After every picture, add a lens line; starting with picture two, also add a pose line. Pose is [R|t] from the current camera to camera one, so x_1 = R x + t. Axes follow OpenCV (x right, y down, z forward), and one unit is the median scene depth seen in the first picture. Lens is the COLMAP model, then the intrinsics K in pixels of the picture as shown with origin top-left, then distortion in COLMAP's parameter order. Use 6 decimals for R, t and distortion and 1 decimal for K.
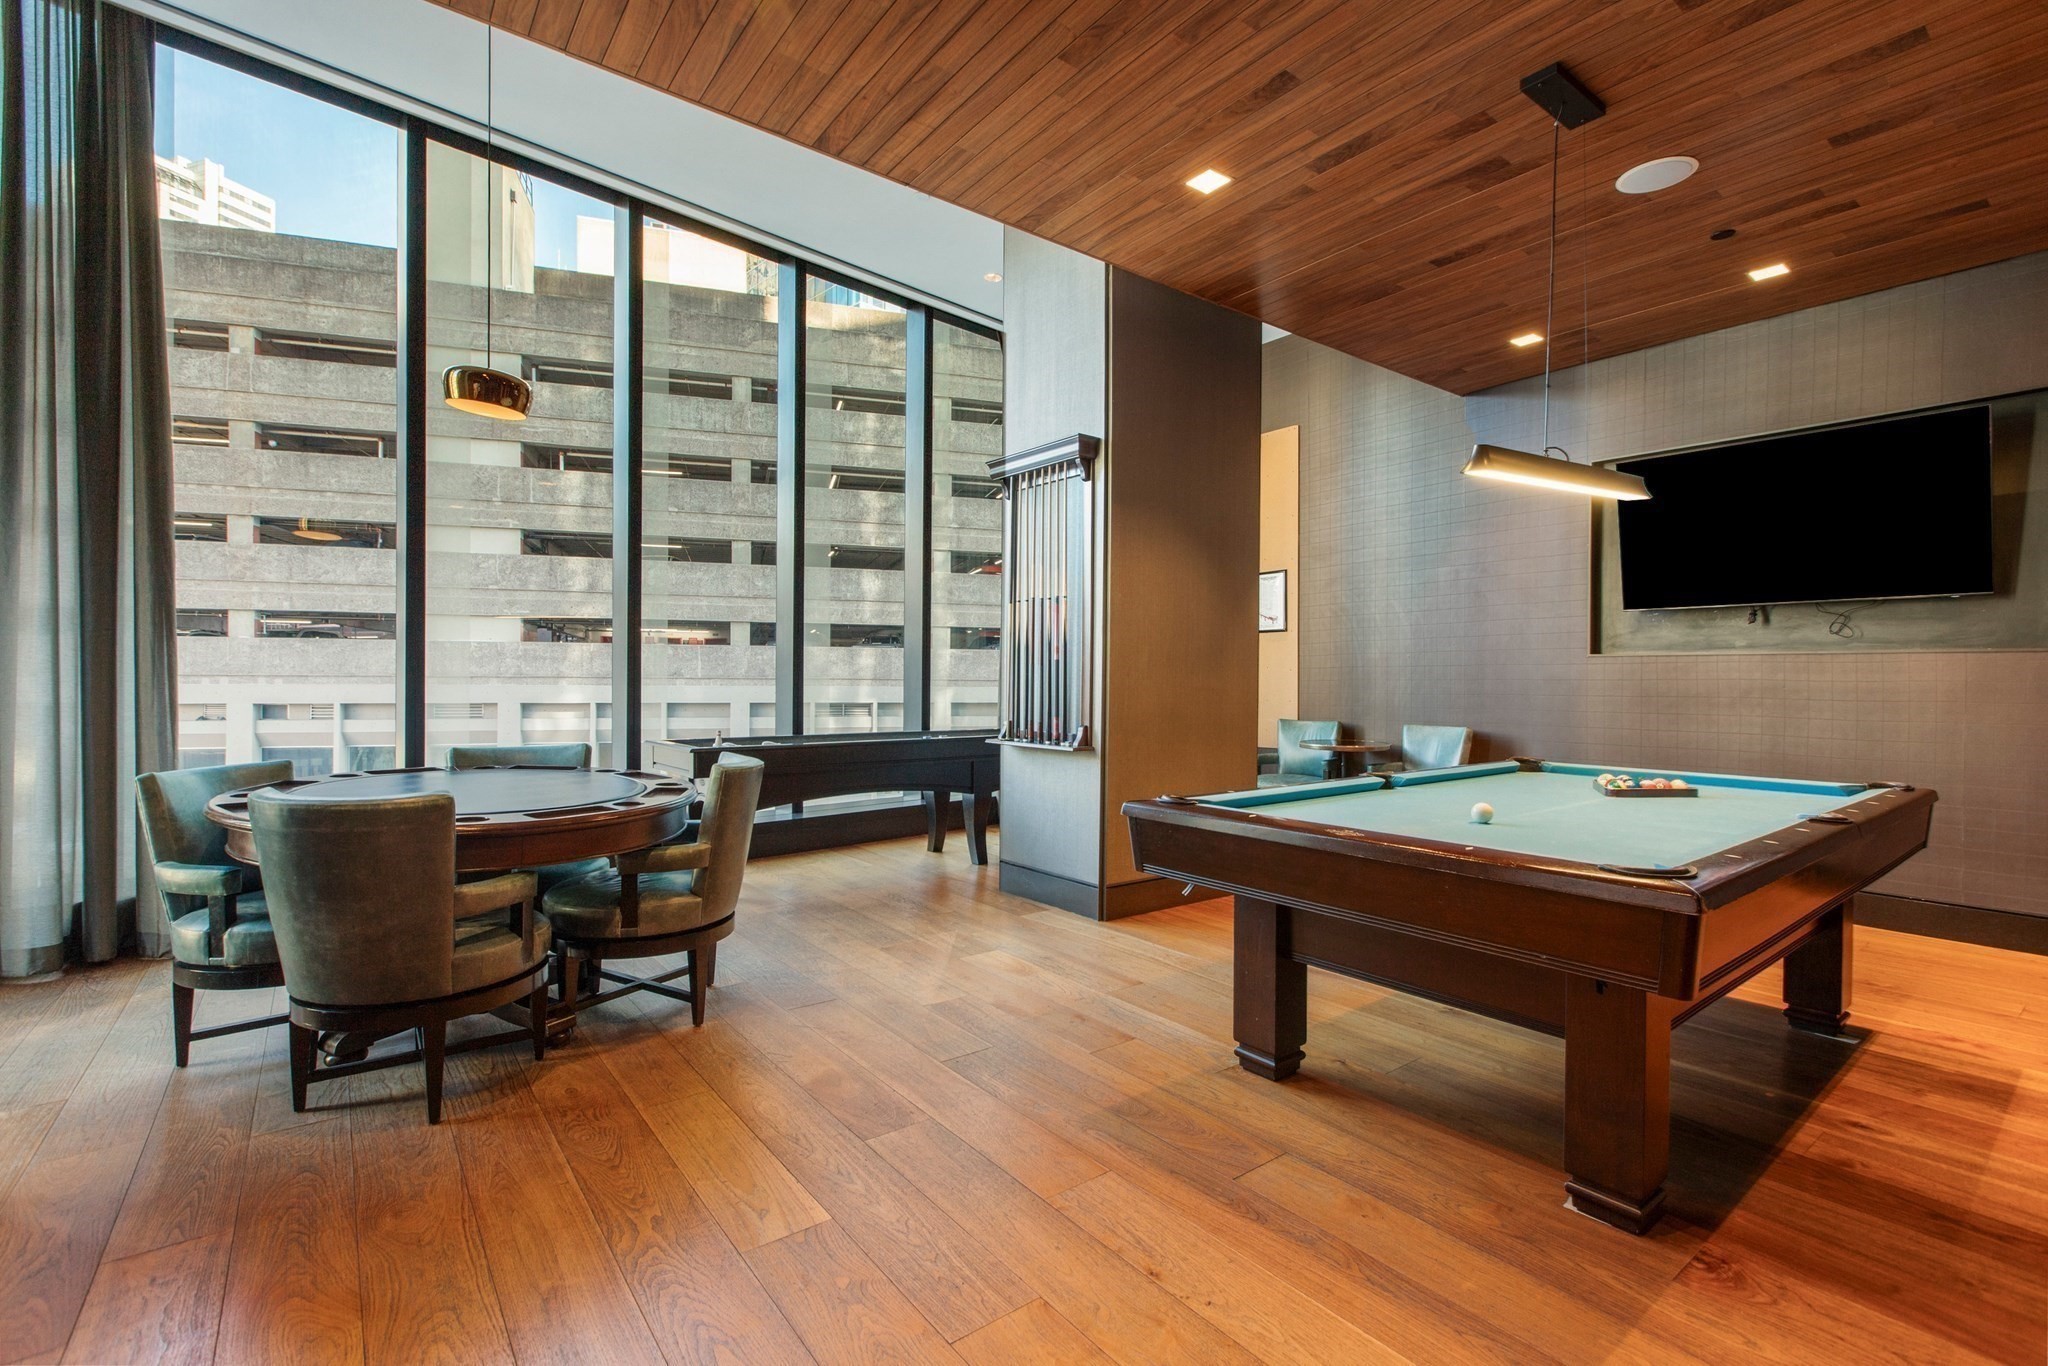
lens RADIAL K [[907.7, 0, 1038.0], [0, 907.7, 669.8], [0, 0, 1]] dist [0.014387, 0.000260]
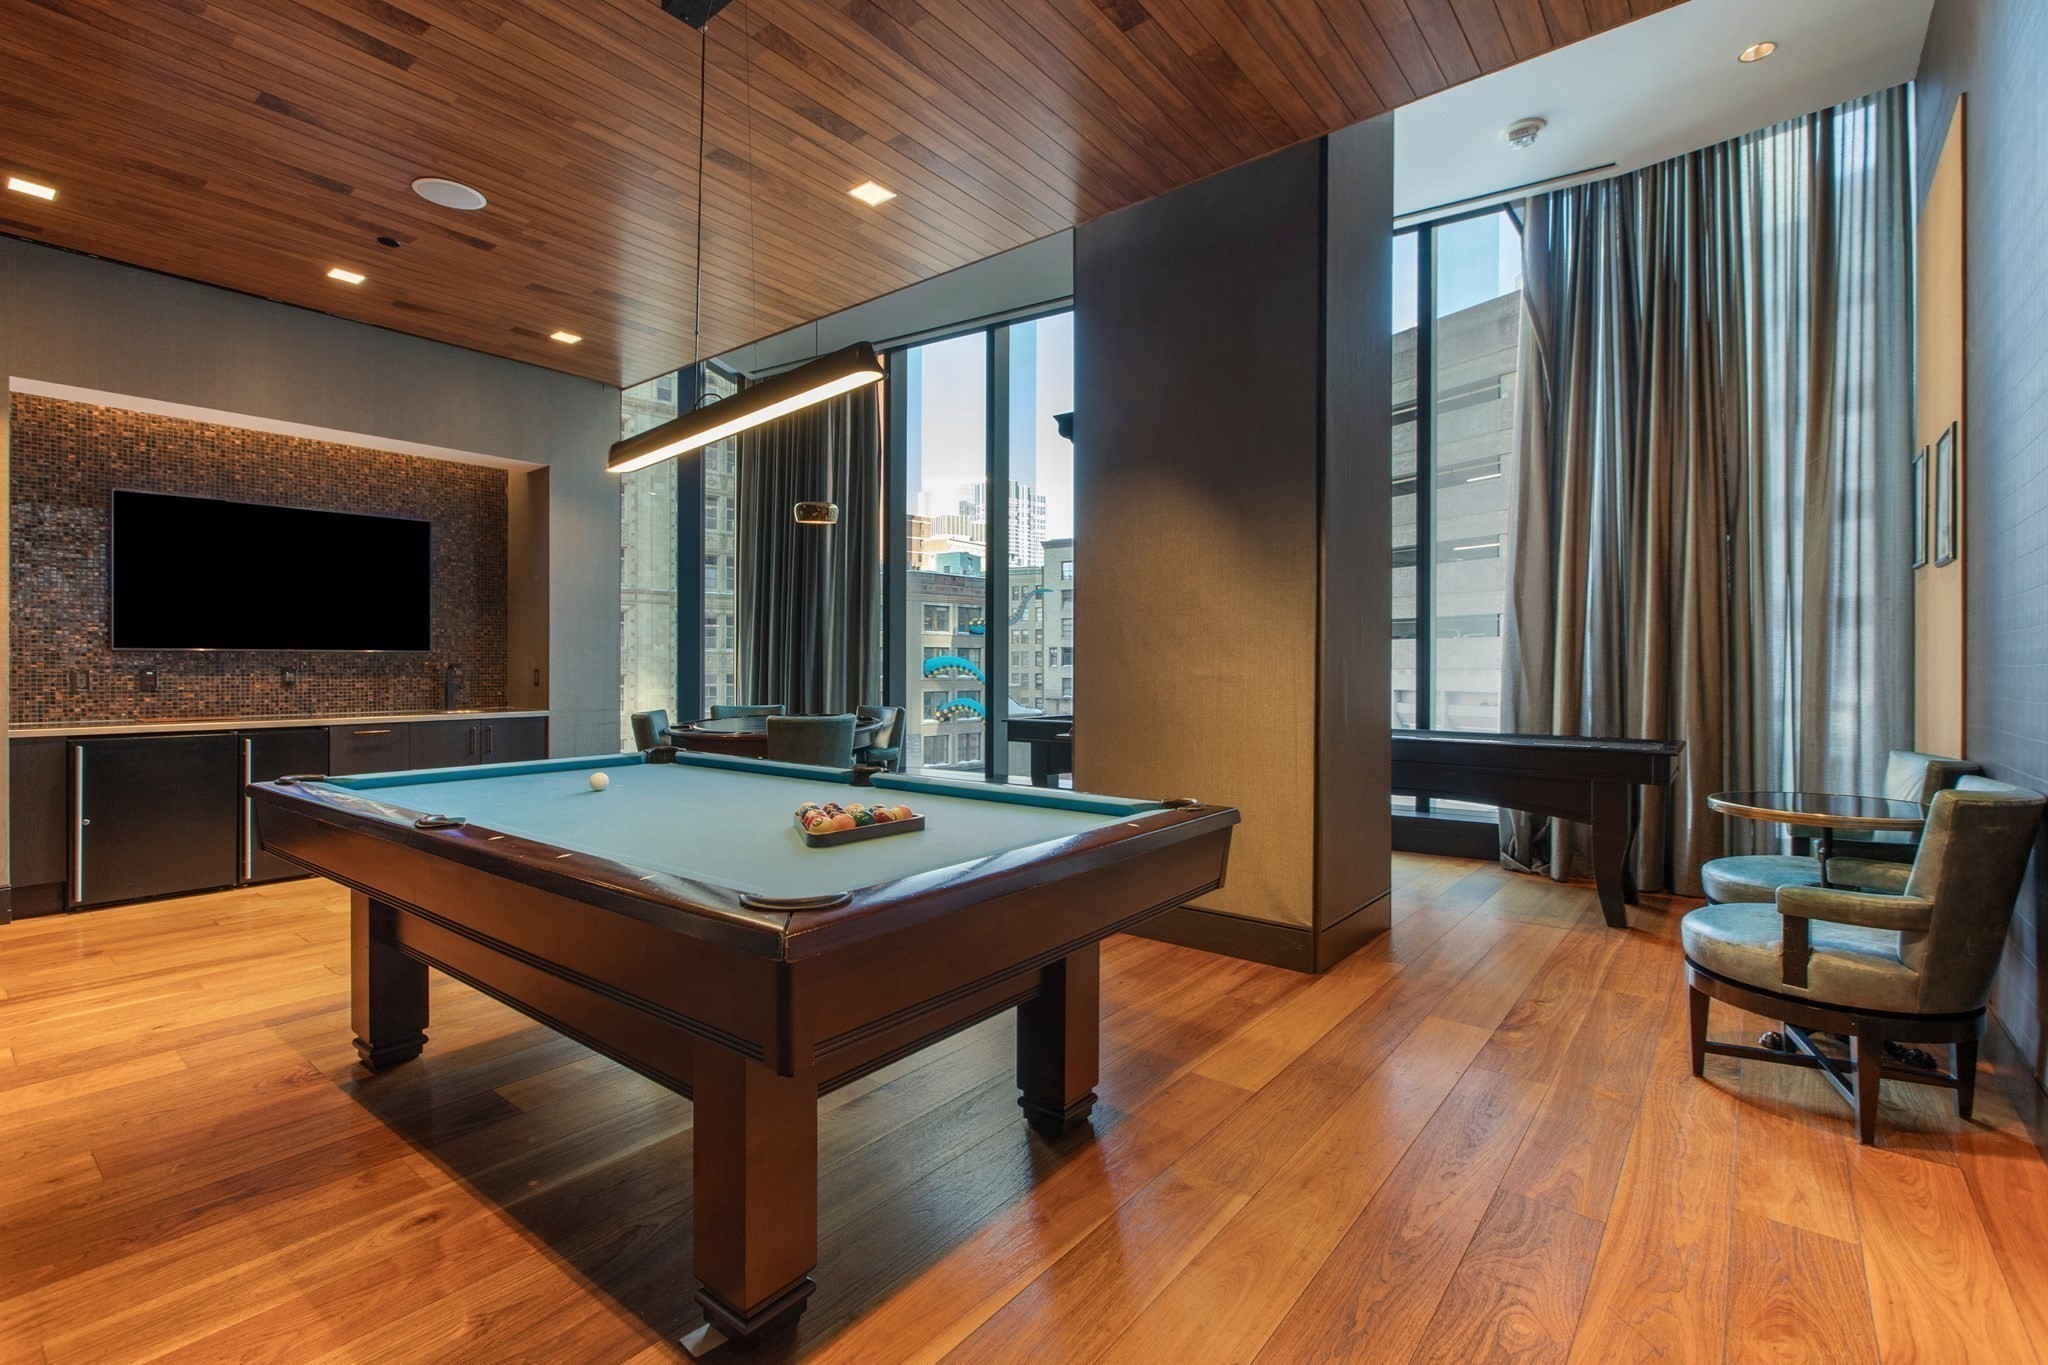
lens RADIAL K [[907.7, 0, 1038.0], [0, 907.7, 669.3], [0, 0, 1]] dist [0.014387, 0.000260]
pose [[0.232247, 0.000450, -0.972657, 1.629983], [0.012499, 0.999916, 0.003447, 0.017493], [0.972577, -0.012958, 0.232222, 1.215230]]
